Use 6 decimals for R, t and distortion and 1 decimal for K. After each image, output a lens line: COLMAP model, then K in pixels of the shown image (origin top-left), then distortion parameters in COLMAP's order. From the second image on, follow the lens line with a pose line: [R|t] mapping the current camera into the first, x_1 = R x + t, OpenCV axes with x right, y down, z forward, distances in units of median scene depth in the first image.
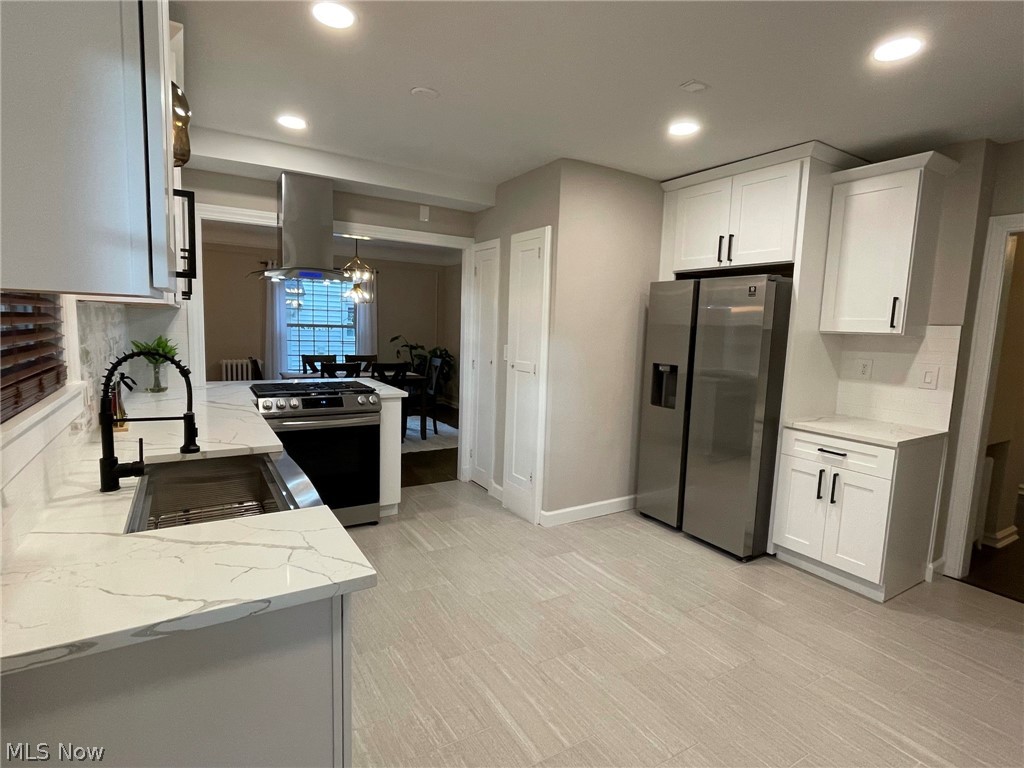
lens RADIAL K [[519.0, 0, 512.0], [0, 519.0, 384.0], [0, 0, 1]] dist [-0.002169, -0.000238]
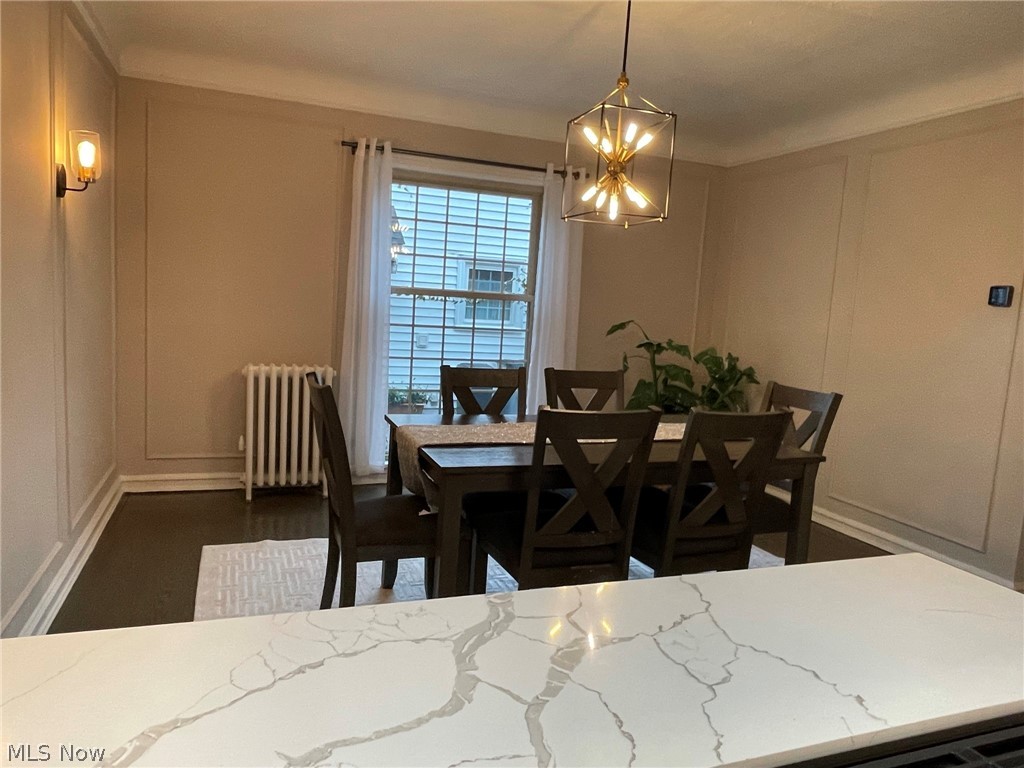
lens RADIAL K [[694.9, 0, 512.0], [0, 694.9, 384.0], [0, 0, 1]] dist [-0.000495, -0.001524]
pose [[0.981570, 0.046201, -0.185435, -0.214847], [-0.047260, 0.998882, -0.001292, -0.036654], [0.185168, 0.010031, 0.982656, 0.430768]]
